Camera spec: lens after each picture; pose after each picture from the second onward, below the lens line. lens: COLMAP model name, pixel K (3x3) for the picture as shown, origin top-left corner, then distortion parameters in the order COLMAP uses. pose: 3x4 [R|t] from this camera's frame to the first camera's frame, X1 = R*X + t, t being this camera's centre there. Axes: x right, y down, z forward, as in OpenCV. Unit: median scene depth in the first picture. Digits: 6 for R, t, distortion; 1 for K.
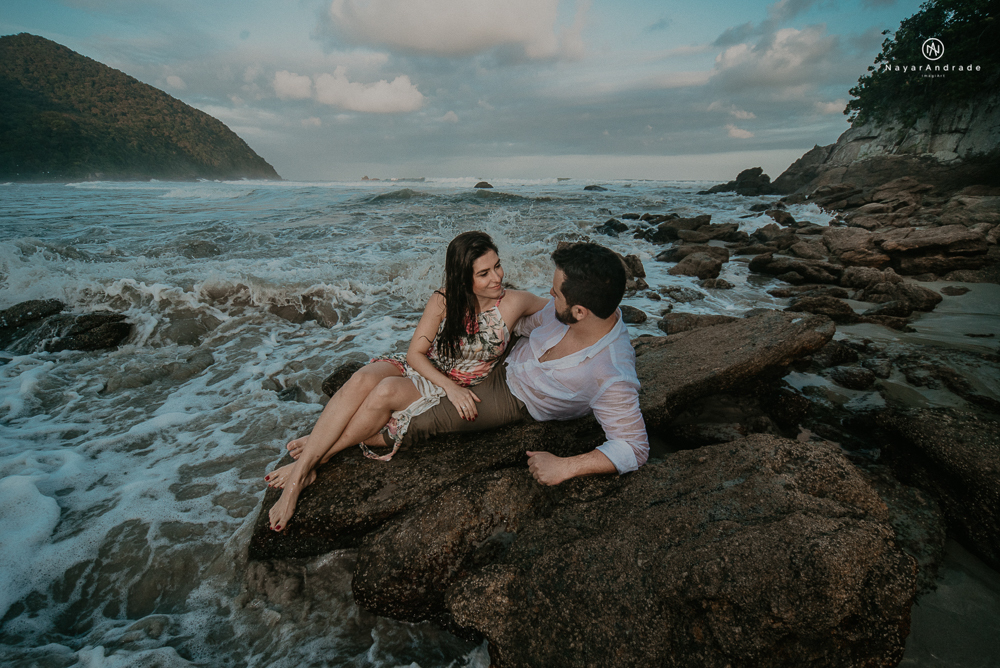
lens RADIAL K [[375.6, 0, 494.7], [0, 375.6, 346.5], [0, 0, 1]] dist [-0.010240, 0.000022]
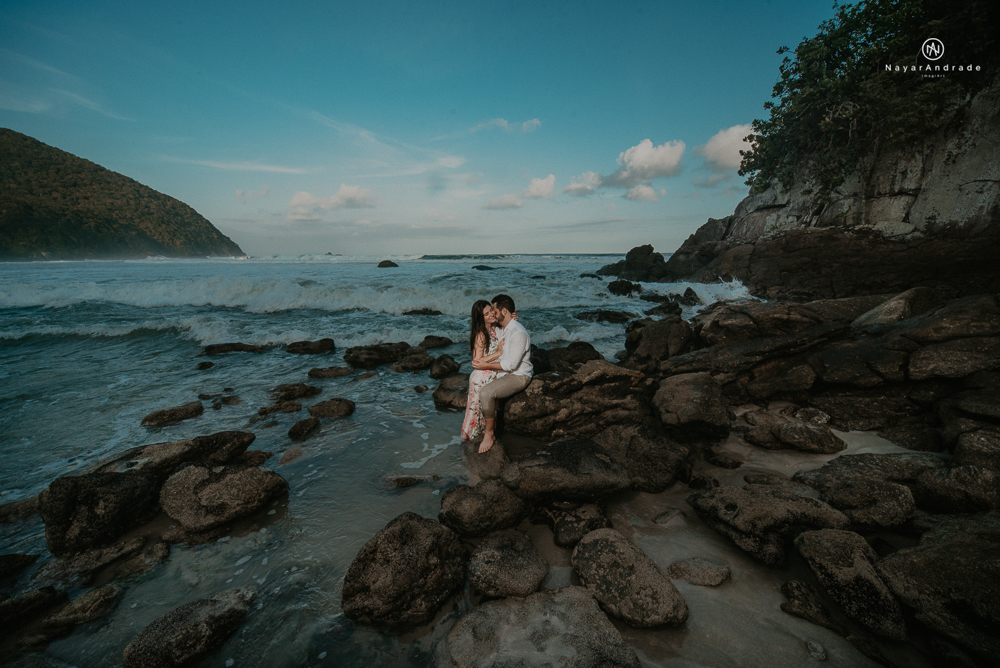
lens RADIAL K [[358.4, 0, 493.5], [0, 358.4, 340.4], [0, 0, 1]] dist [-0.013439, 0.000564]
pose [[0.993745, -0.035995, 0.105710, 0.326046], [0.054552, 0.982466, -0.178285, -0.182021], [-0.097439, 0.182936, 0.978284, 0.361502]]
